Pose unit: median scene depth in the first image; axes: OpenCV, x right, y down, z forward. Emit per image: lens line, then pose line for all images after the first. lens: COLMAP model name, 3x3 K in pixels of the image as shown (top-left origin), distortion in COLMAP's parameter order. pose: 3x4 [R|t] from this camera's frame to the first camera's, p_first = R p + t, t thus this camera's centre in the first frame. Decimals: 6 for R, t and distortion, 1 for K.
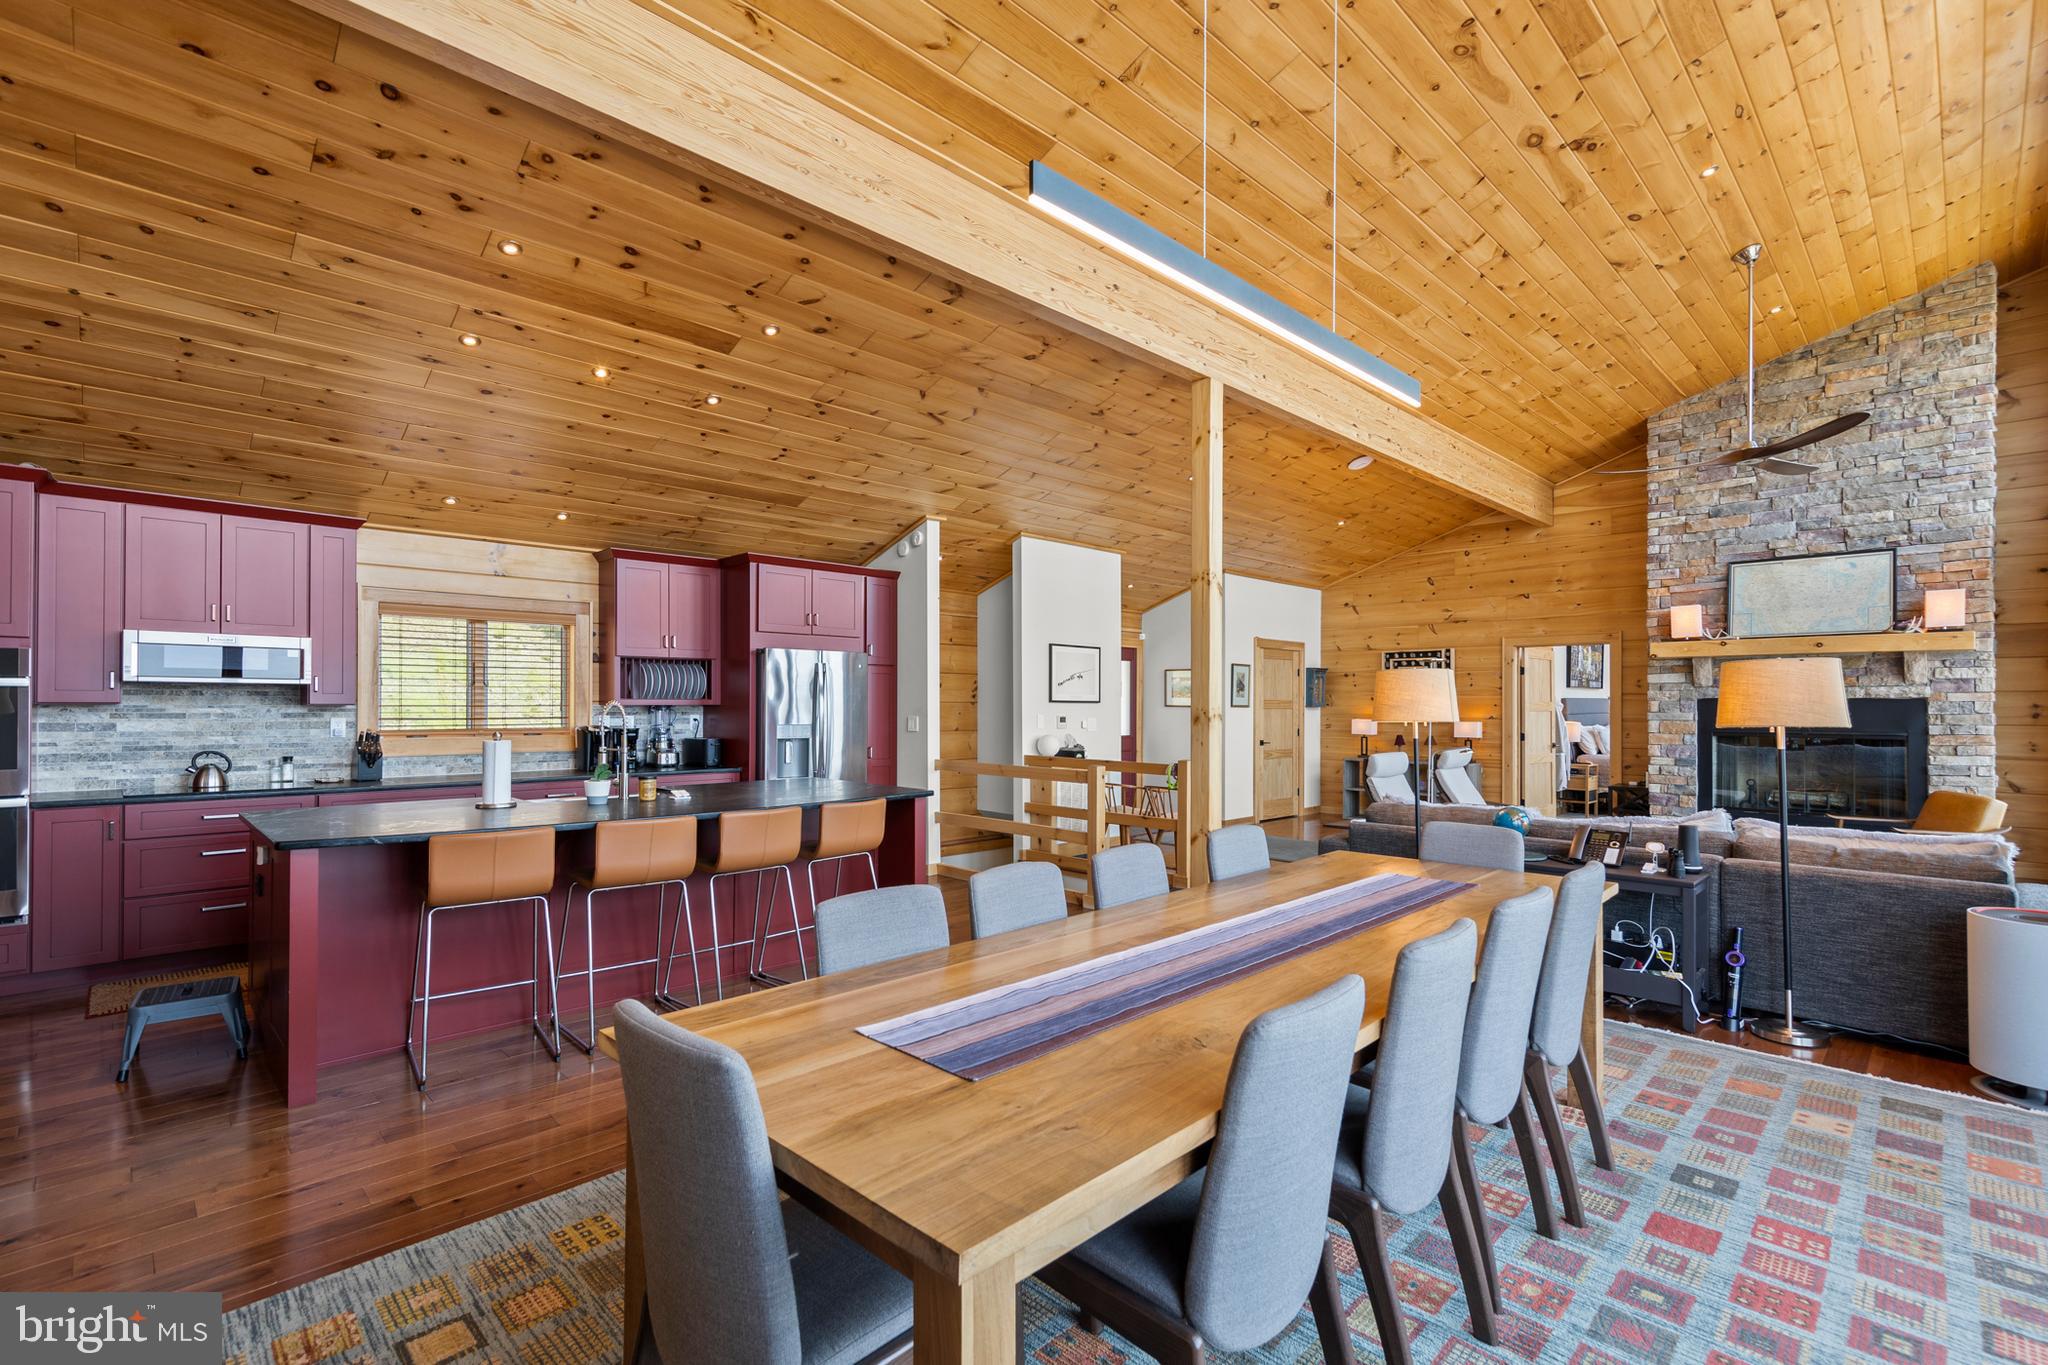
lens RADIAL K [[928.1, 0, 1018.9], [0, 928.1, 699.2], [0, 0, 1]] dist [0.008091, 0.000360]
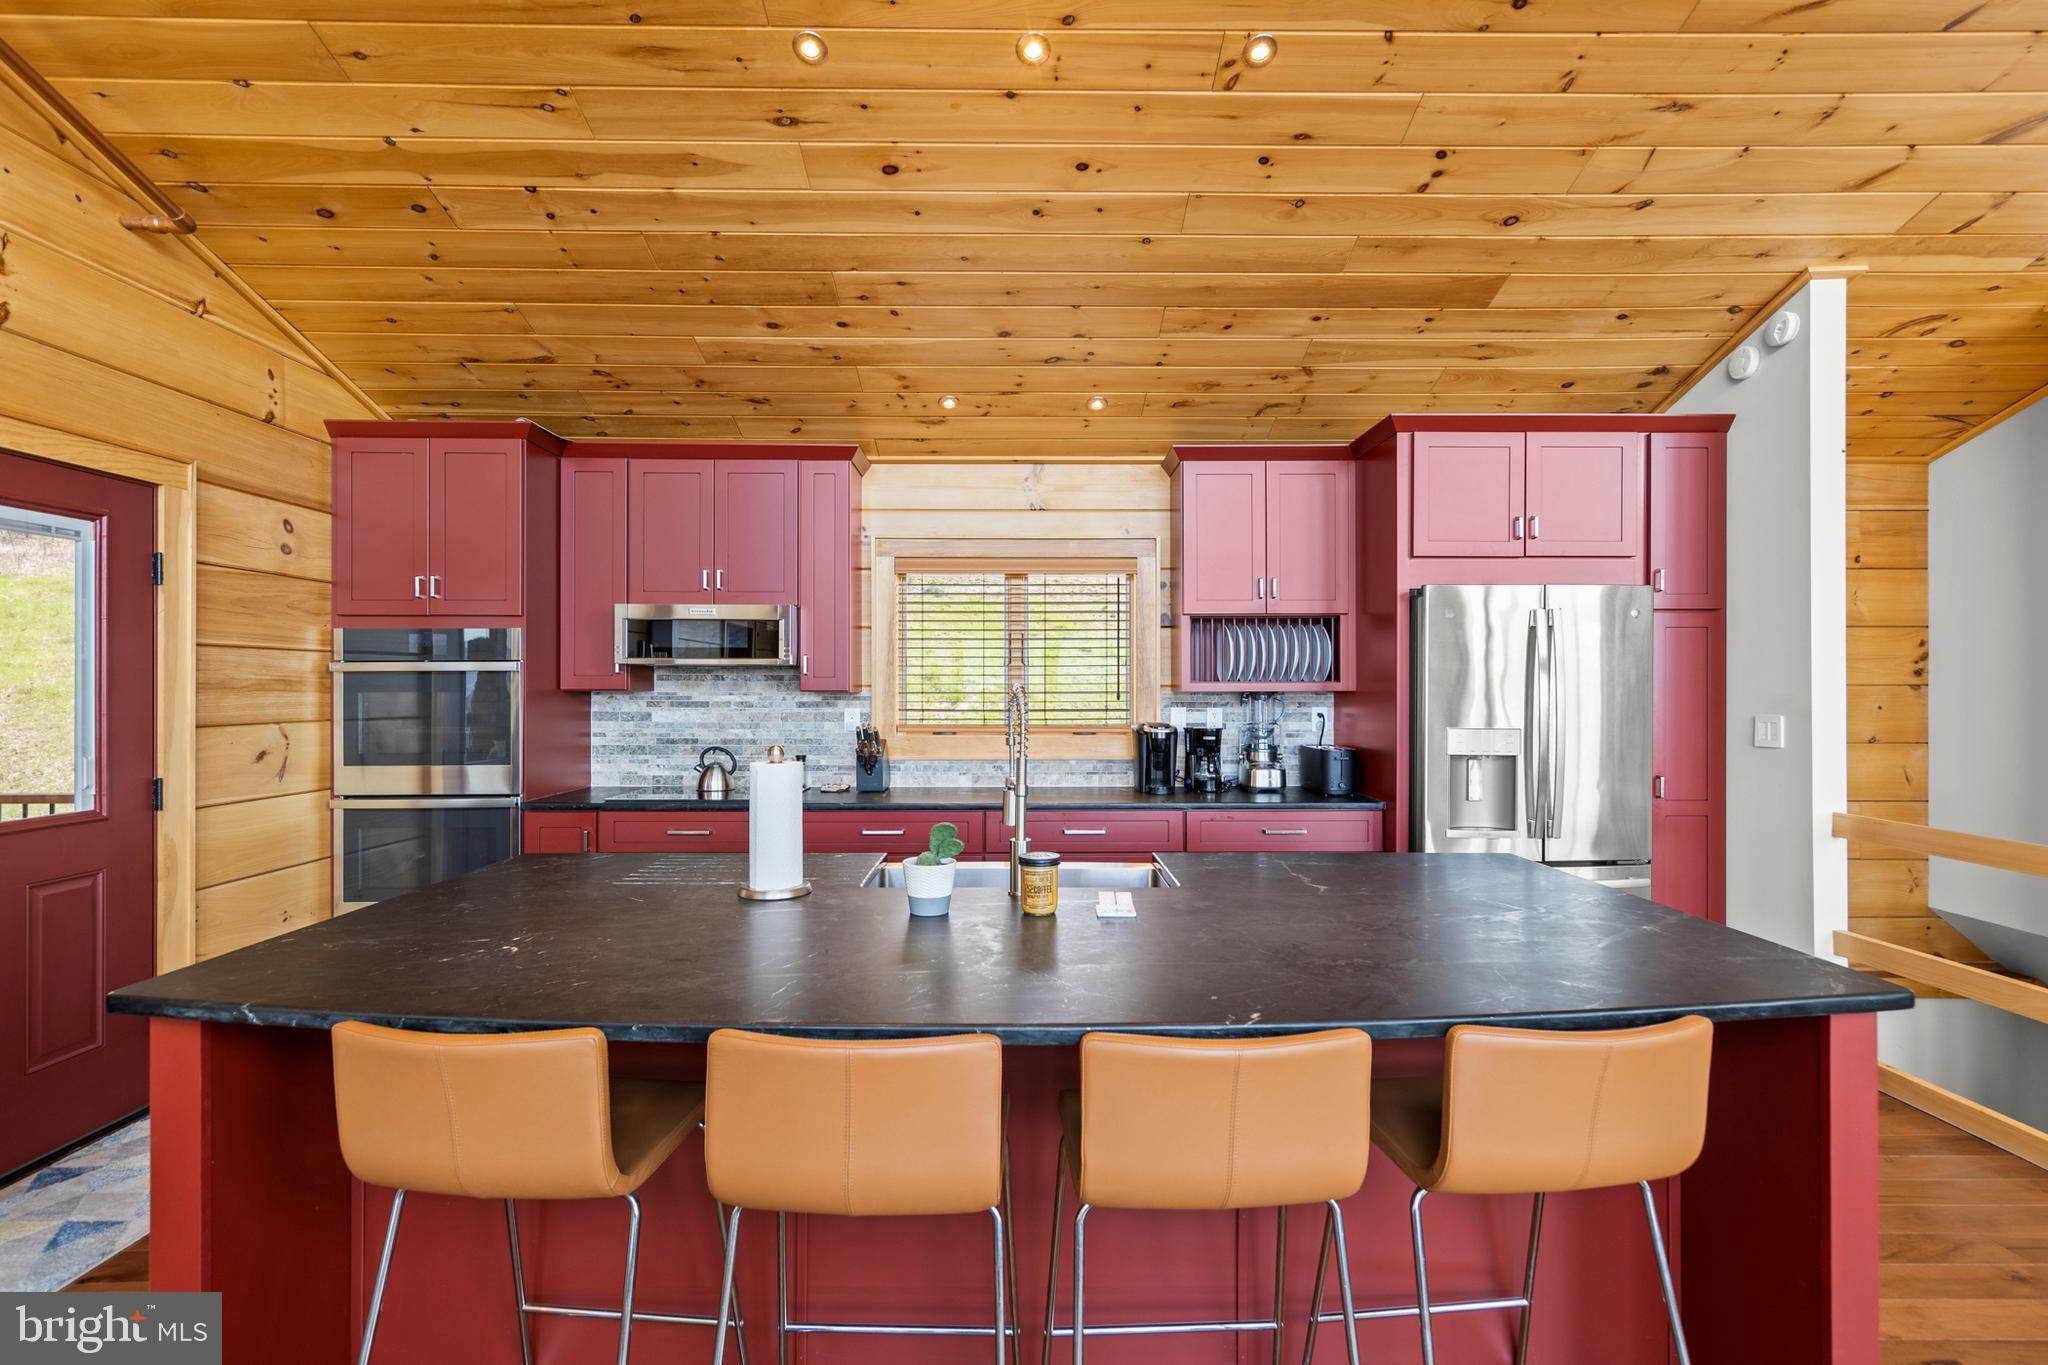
lens RADIAL K [[928.1, 0, 1029.8], [0, 928.1, 691.1], [0, 0, 1]] dist [0.008091, 0.000360]
pose [[0.724728, -0.000644, -0.689035, -0.062697], [0.005564, 0.999972, 0.004918, 0.002119], [0.689013, -0.007398, 0.724711, 0.418366]]
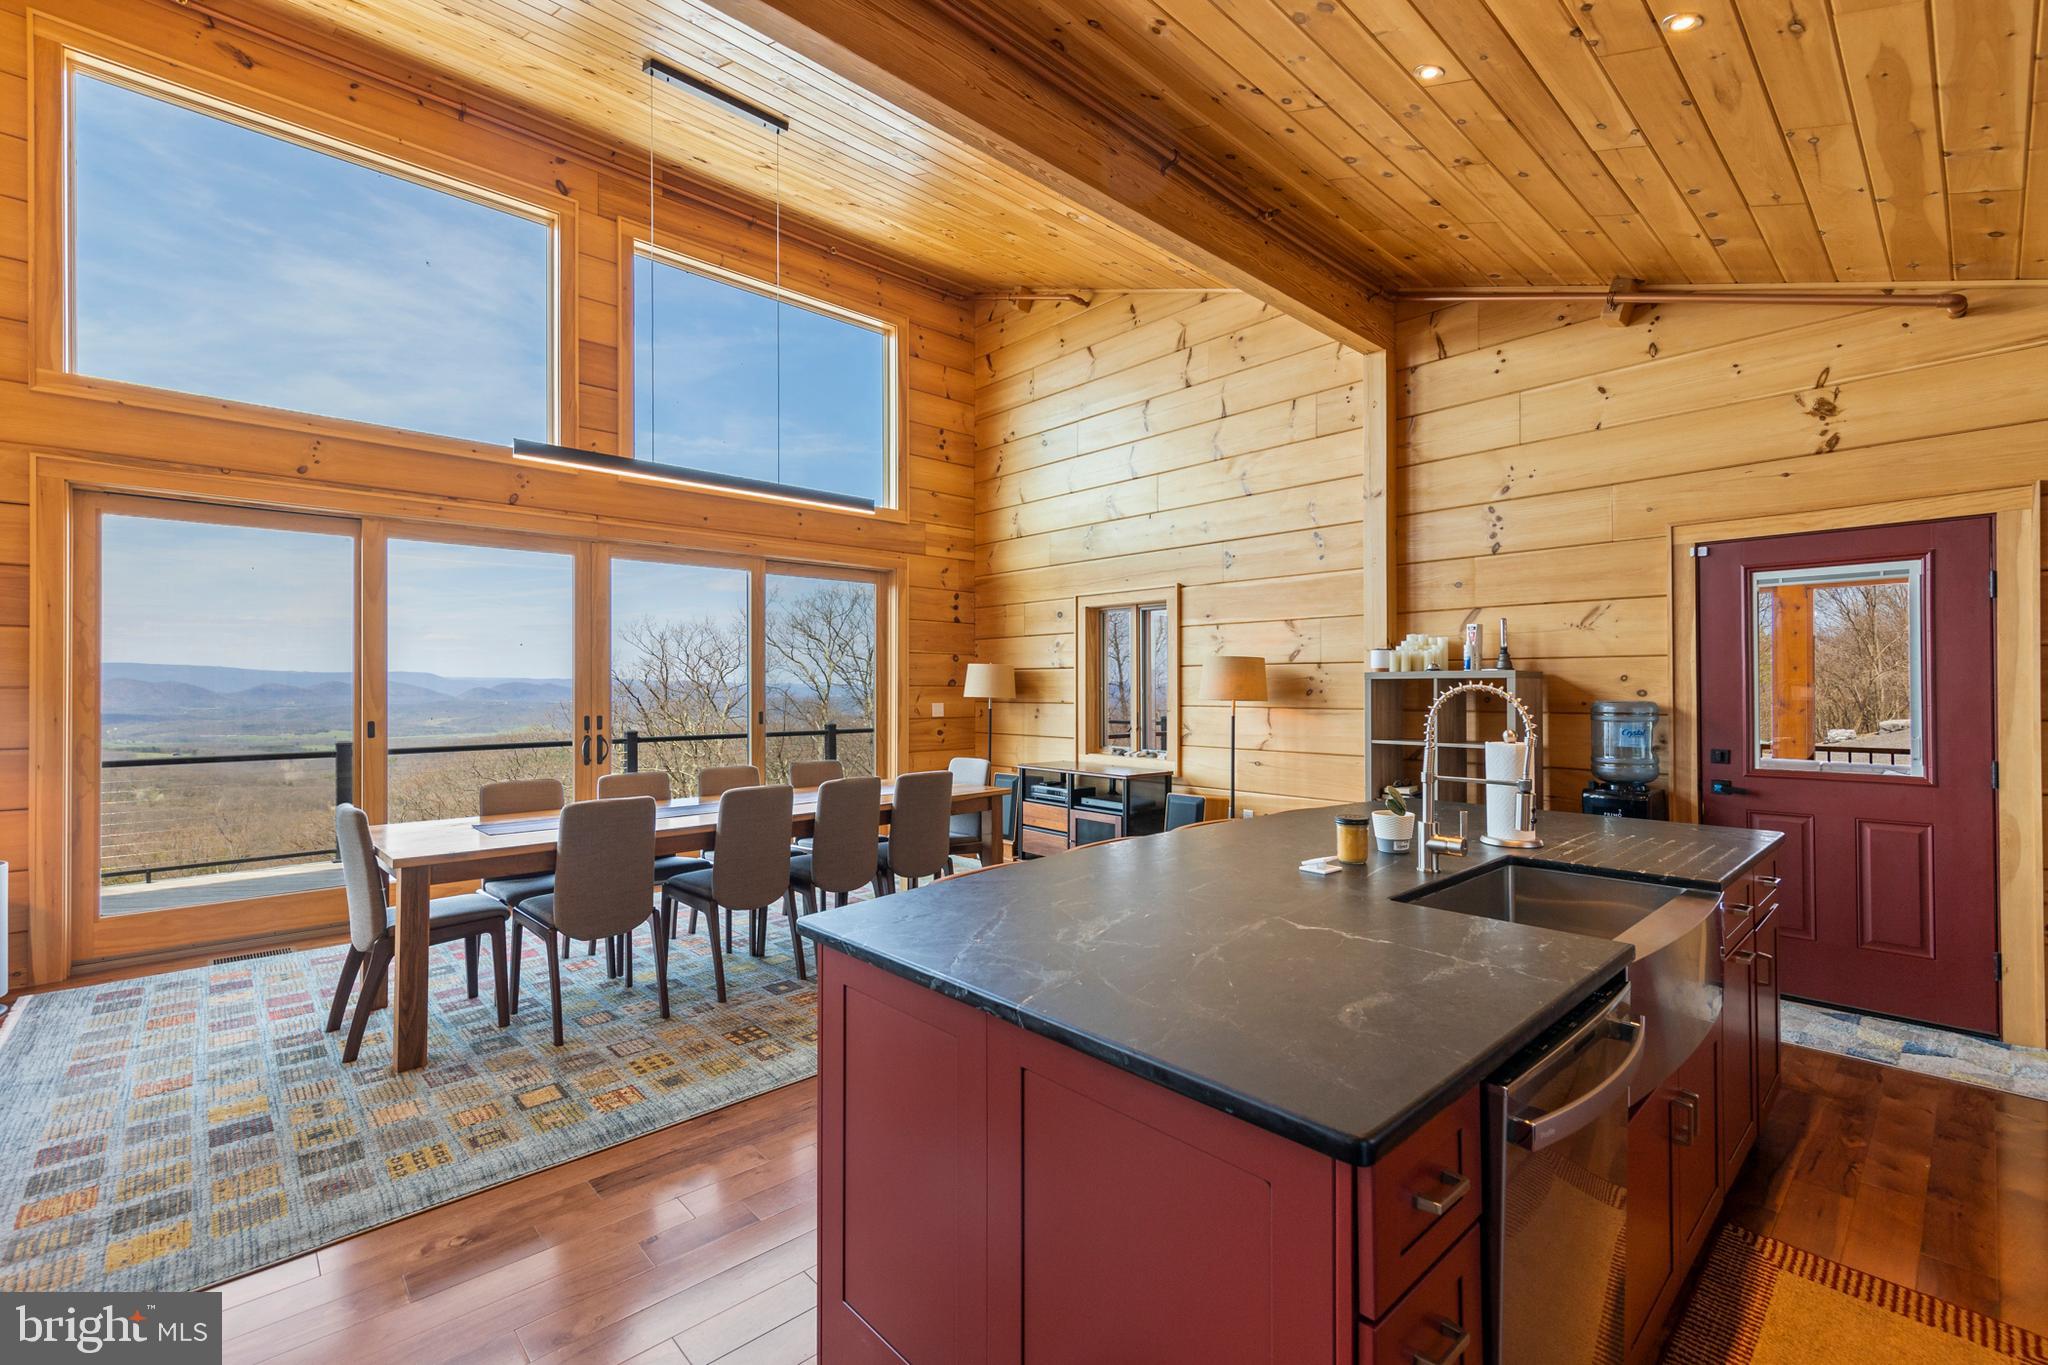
lens RADIAL K [[896.1, 0, 1032.5], [0, 896.1, 669.7], [0, 0, 1]] dist [0.016034, -0.003524]
pose [[-0.999792, 0.000953, 0.020389, -0.135378], [0.000393, 0.999624, -0.027426, 0.005842], [-0.020407, -0.027412, -0.999416, 0.949050]]
